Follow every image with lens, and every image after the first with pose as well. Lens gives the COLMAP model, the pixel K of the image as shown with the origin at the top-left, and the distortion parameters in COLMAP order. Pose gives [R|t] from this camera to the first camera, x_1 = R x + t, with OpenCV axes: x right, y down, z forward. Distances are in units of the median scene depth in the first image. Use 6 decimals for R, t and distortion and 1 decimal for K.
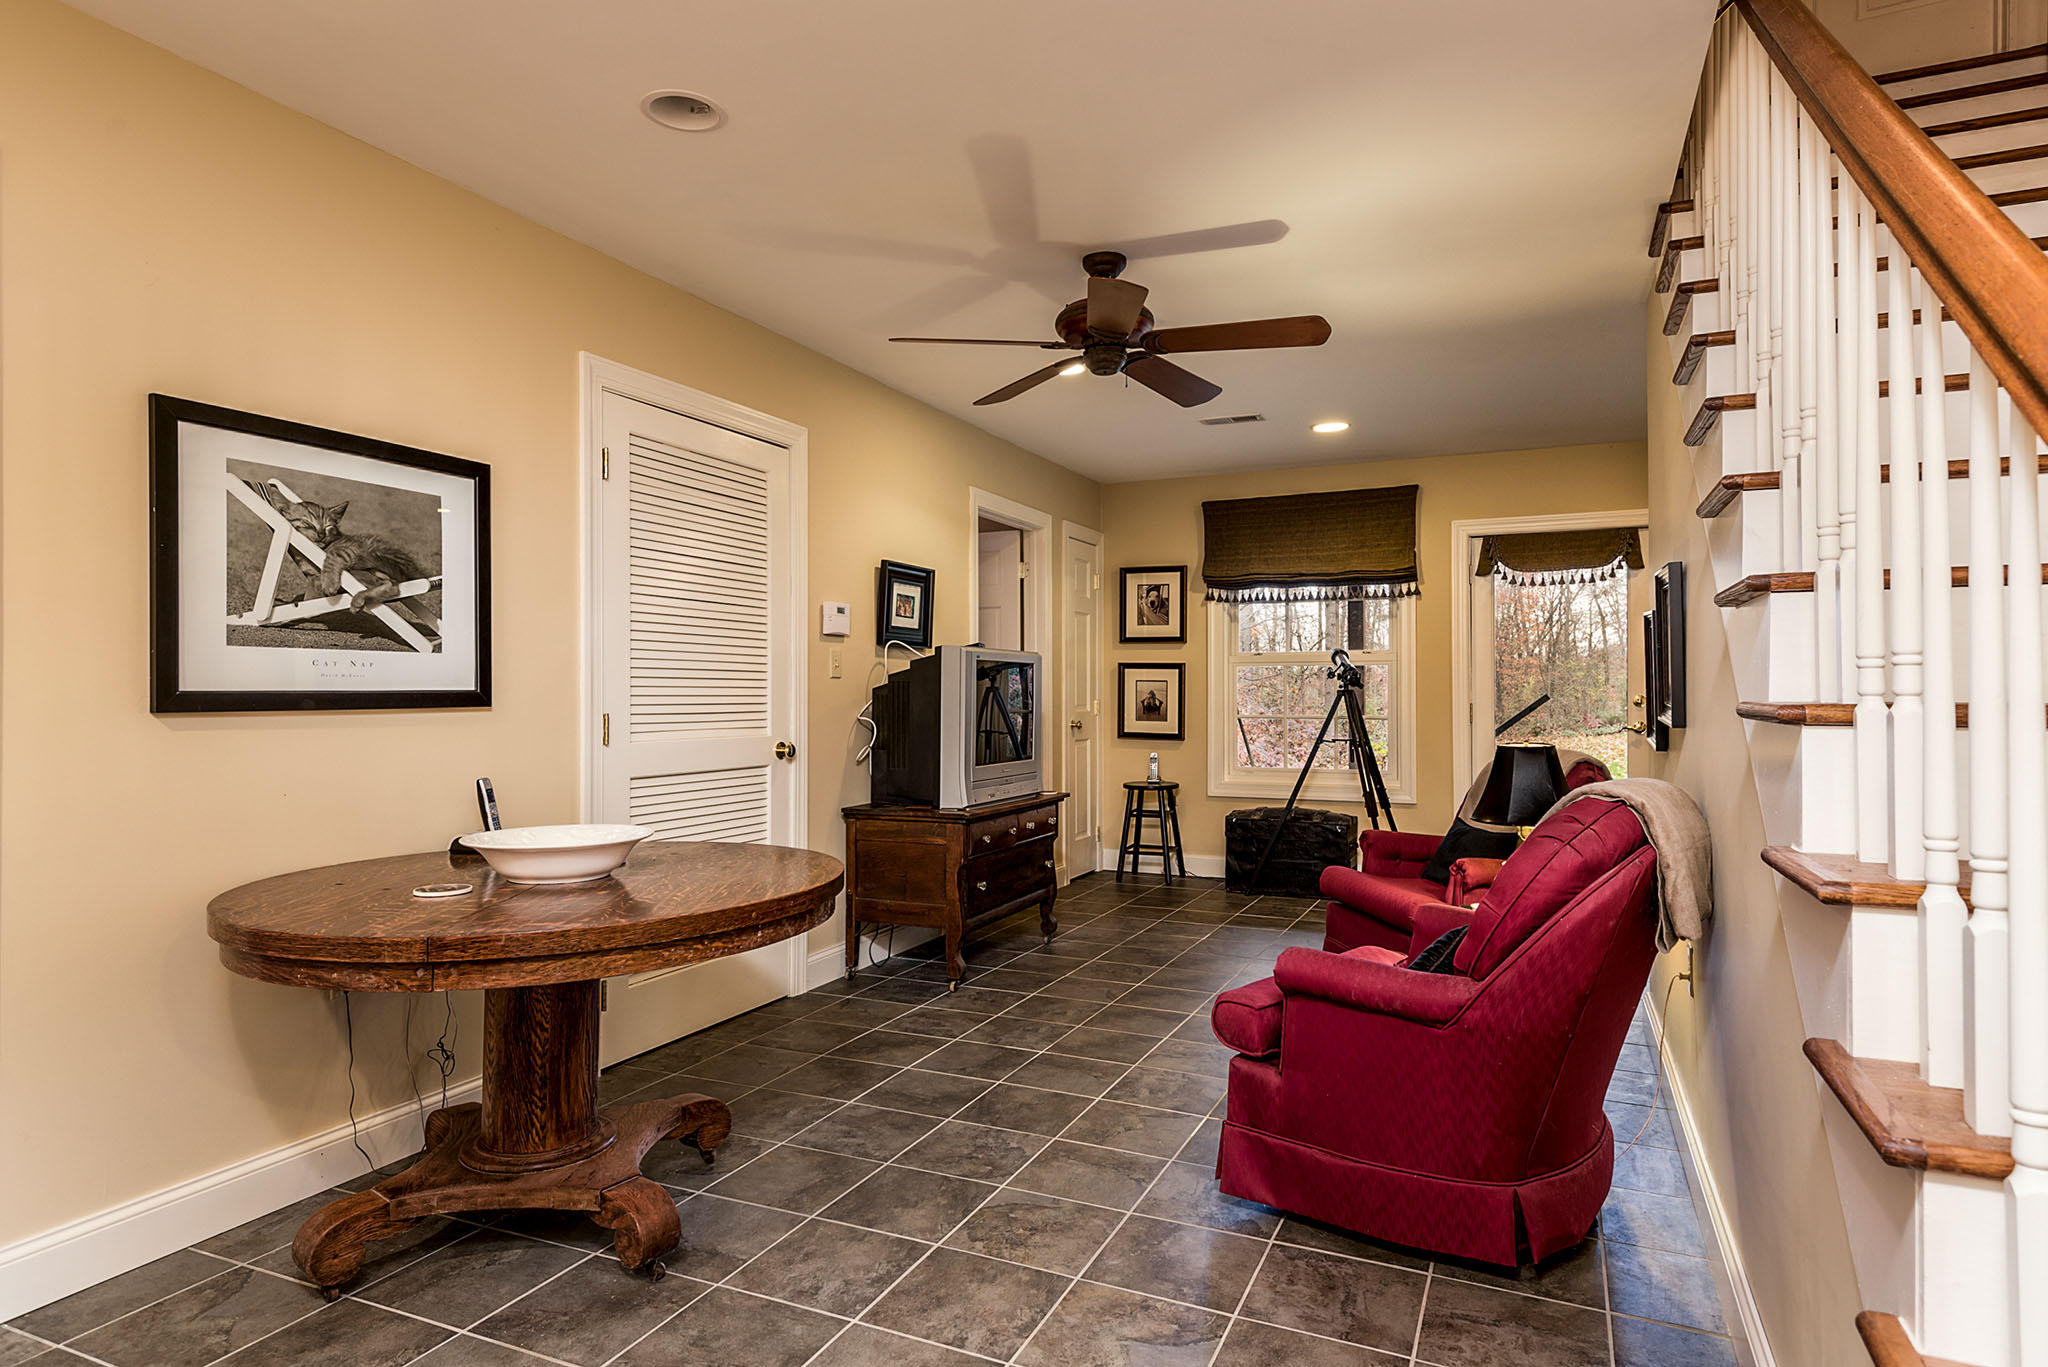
lens RADIAL K [[1150.5, 0, 1024.7], [0, 1150.5, 684.1], [0, 0, 1]] dist [0.020117, -0.000770]
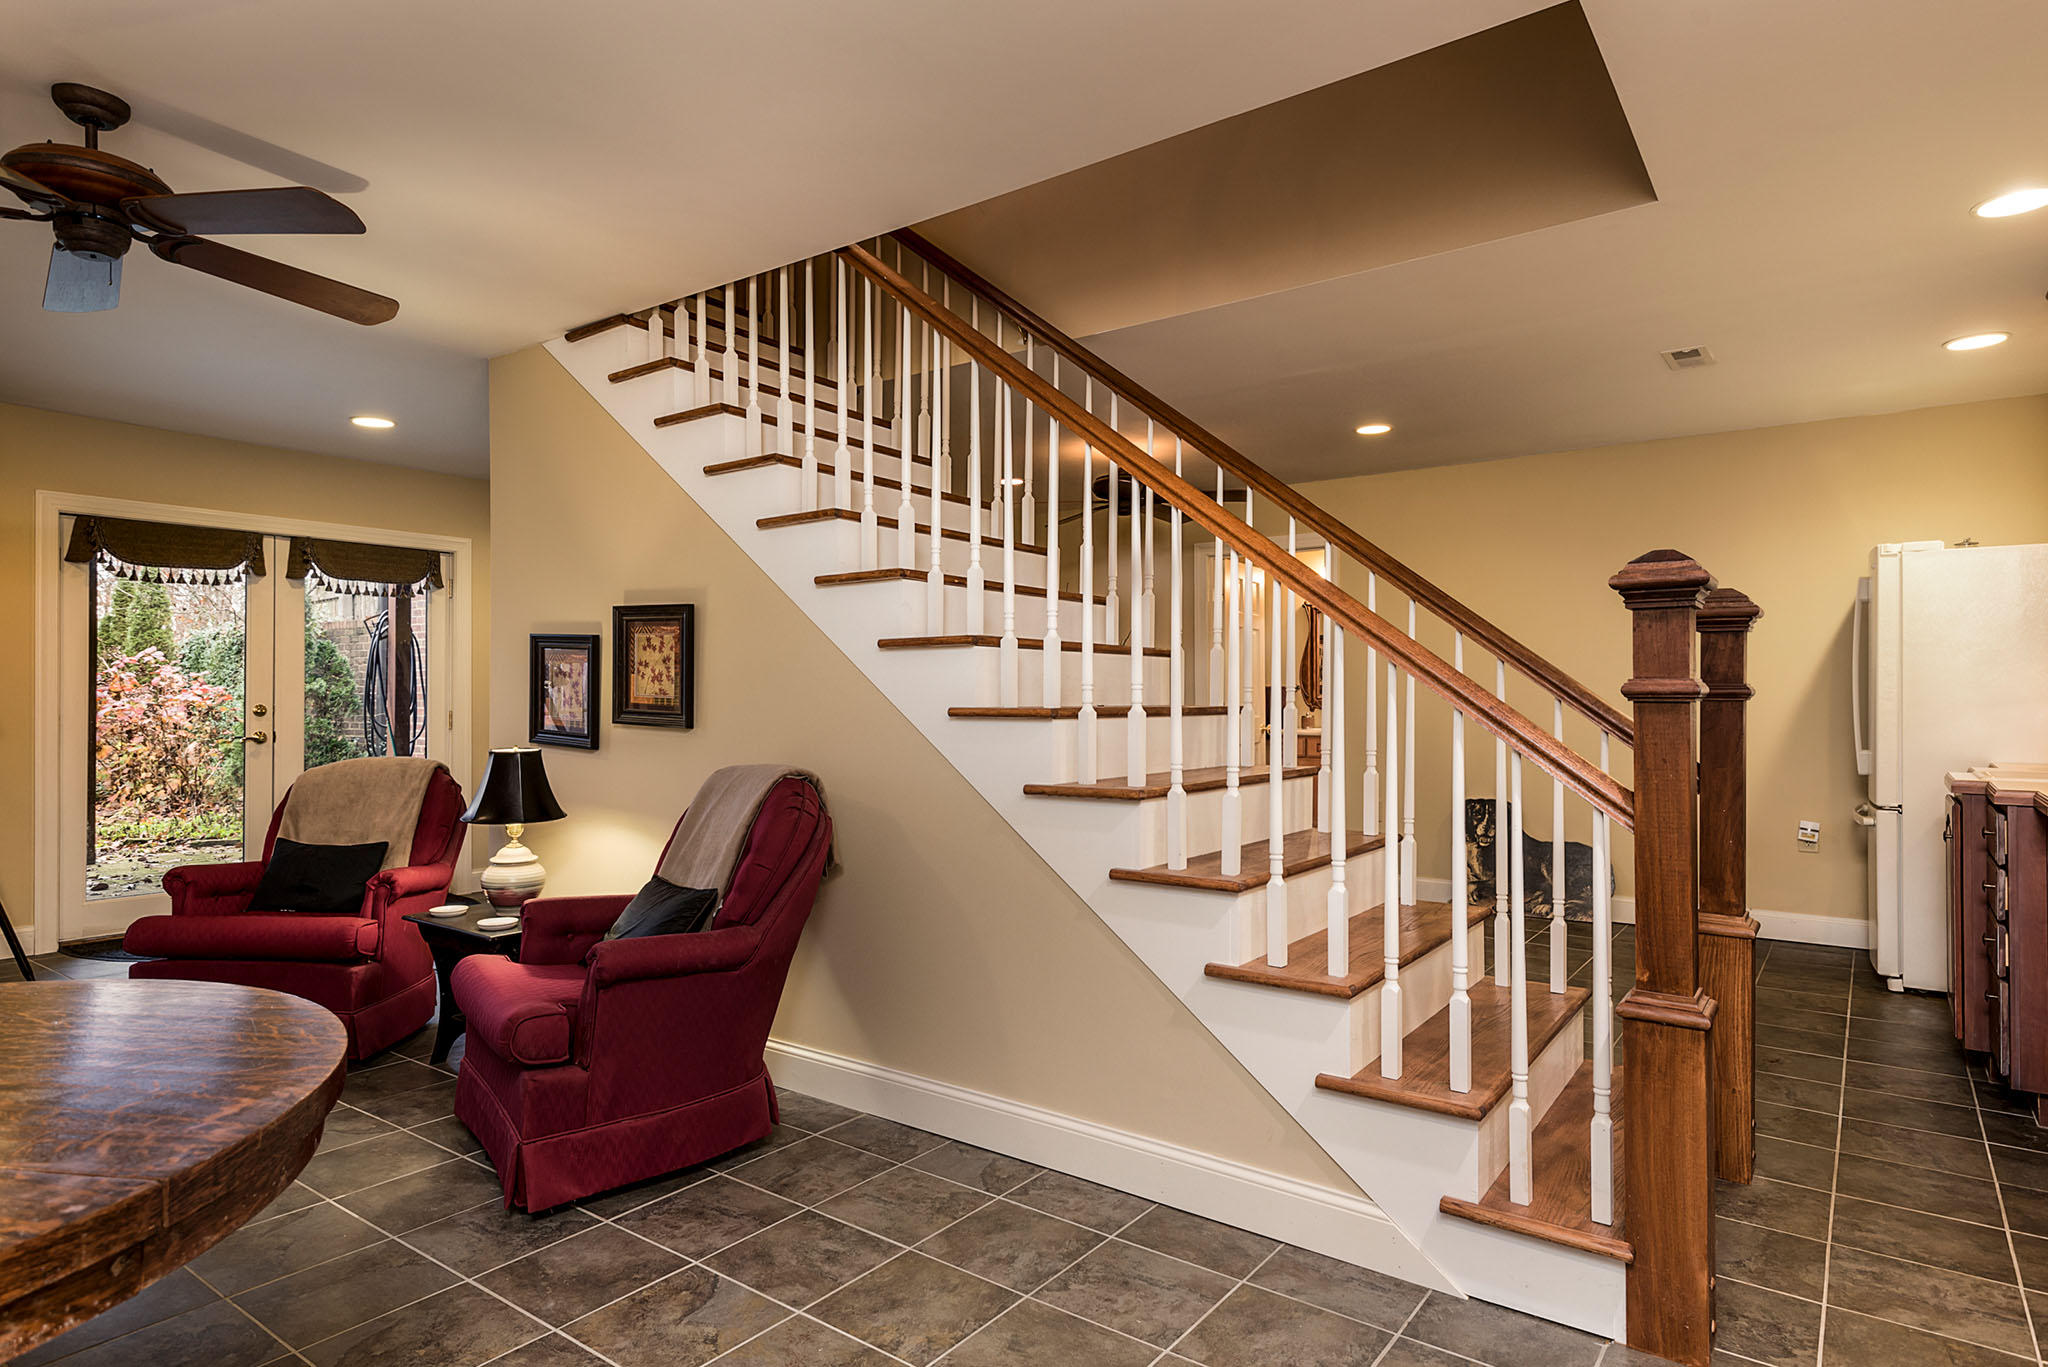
lens RADIAL K [[1150.5, 0, 1026.8], [0, 1150.5, 685.7], [0, 0, 1]] dist [0.020117, -0.000770]
pose [[0.200838, 0.008599, 0.979587, -0.531770], [-0.004342, 0.999959, -0.007888, -0.002150], [-0.979615, -0.002669, 0.200867, 0.289348]]
